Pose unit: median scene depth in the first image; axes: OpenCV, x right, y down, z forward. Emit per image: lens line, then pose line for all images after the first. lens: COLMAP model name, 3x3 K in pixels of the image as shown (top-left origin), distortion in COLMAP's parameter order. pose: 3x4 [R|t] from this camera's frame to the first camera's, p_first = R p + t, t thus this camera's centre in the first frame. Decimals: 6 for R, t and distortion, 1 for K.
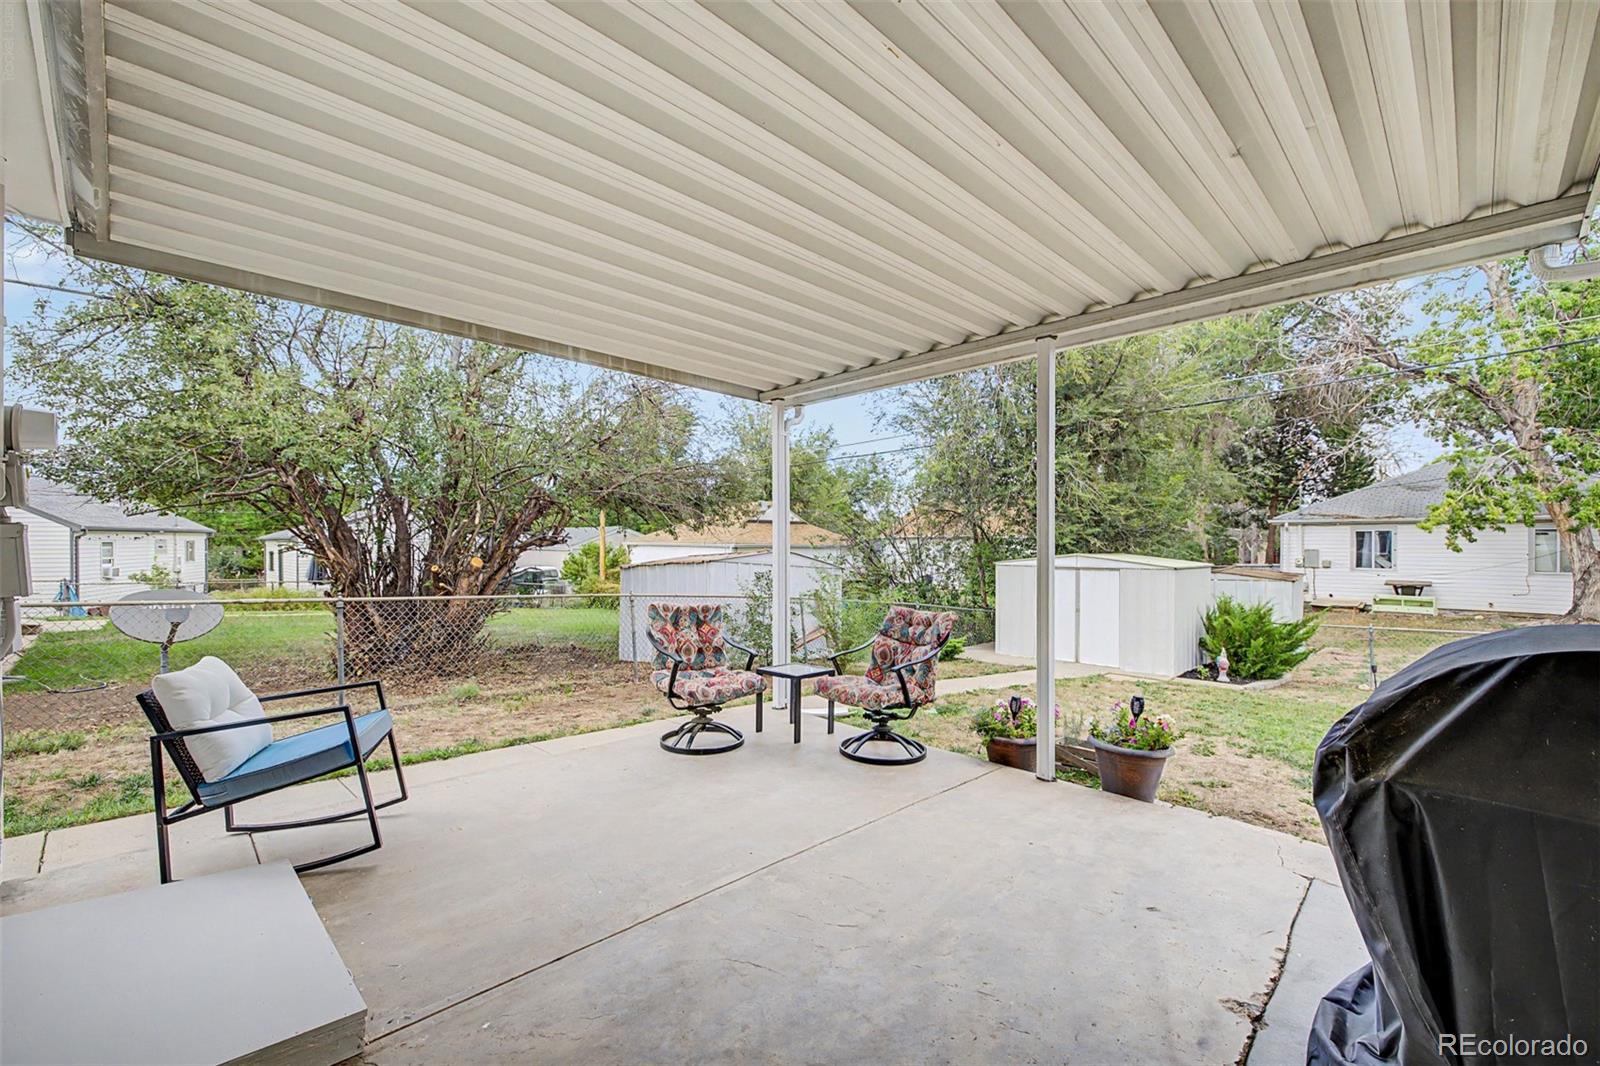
lens RADIAL K [[673.7, 0, 798.8], [0, 673.7, 541.5], [0, 0, 1]] dist [0.006198, -0.000419]
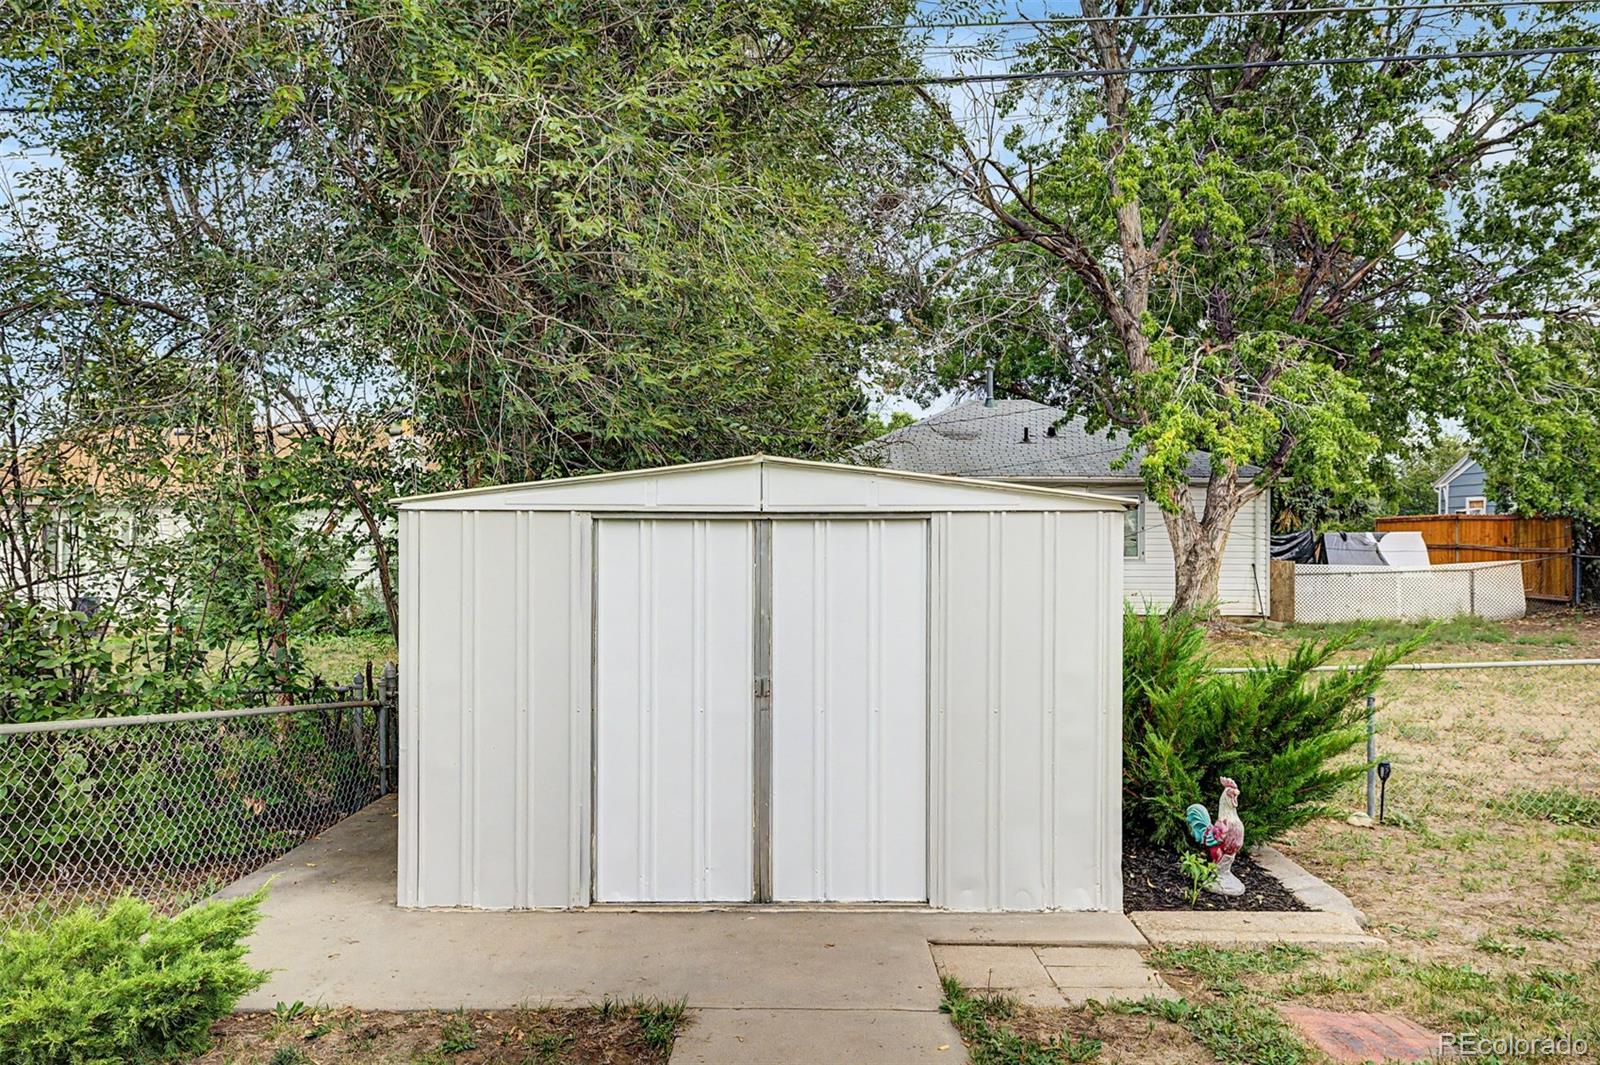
lens RADIAL K [[1036.4, 0, 800.0], [0, 1036.4, 532.5], [0, 0, 1]] dist [-0.000622, -0.000277]
pose [[0.706069, 0.008742, 0.708089, 0.123430], [-0.003832, 0.999956, -0.008524, 0.038730], [-0.708133, 0.003305, 0.706072, 0.578443]]
